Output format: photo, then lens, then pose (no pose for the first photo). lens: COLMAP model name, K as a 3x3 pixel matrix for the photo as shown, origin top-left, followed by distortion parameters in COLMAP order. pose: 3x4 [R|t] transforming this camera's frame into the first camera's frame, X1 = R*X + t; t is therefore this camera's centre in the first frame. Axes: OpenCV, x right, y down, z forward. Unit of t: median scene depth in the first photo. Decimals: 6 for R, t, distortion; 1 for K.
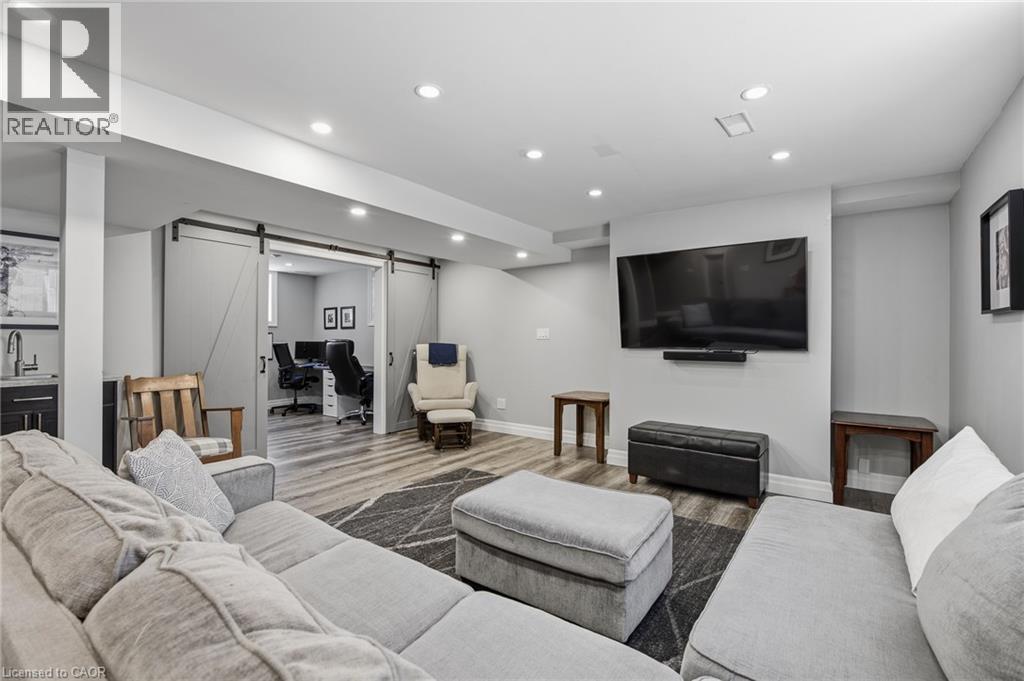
lens RADIAL K [[450.3, 0, 516.0], [0, 450.3, 335.4], [0, 0, 1]] dist [-0.036325, -0.000020]
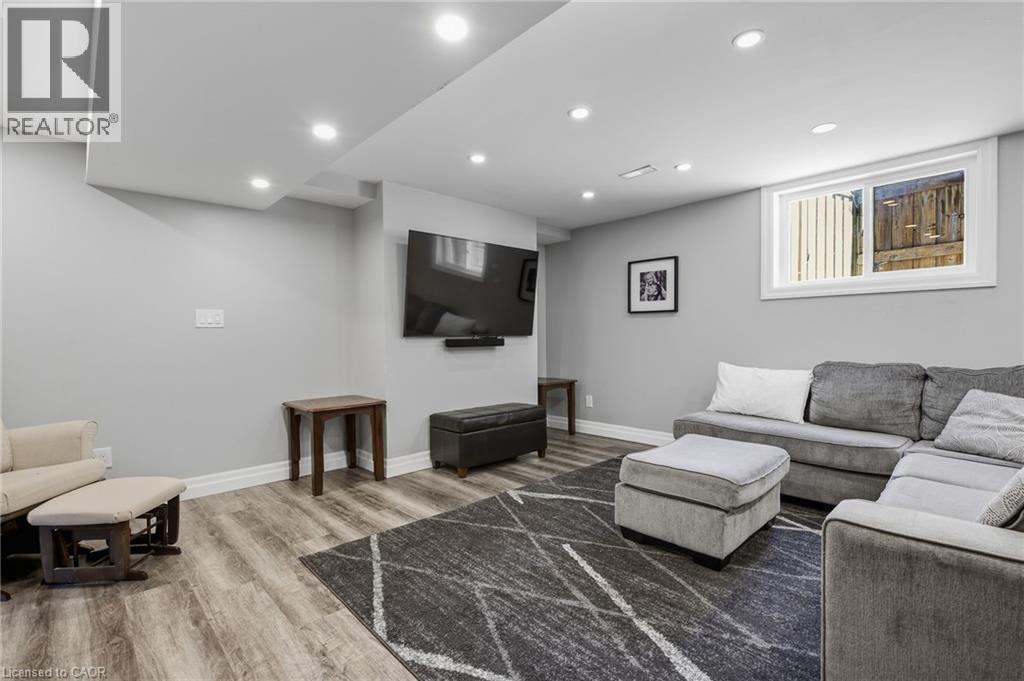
lens RADIAL K [[473.9, 0, 508.4], [0, 473.9, 336.2], [0, 0, 1]] dist [0.000331, -0.000368]
pose [[0.195671, -0.013468, 0.980577, -0.726481], [-0.000927, 0.999903, 0.013919, 0.016764], [-0.980669, -0.003632, 0.195640, 0.735679]]
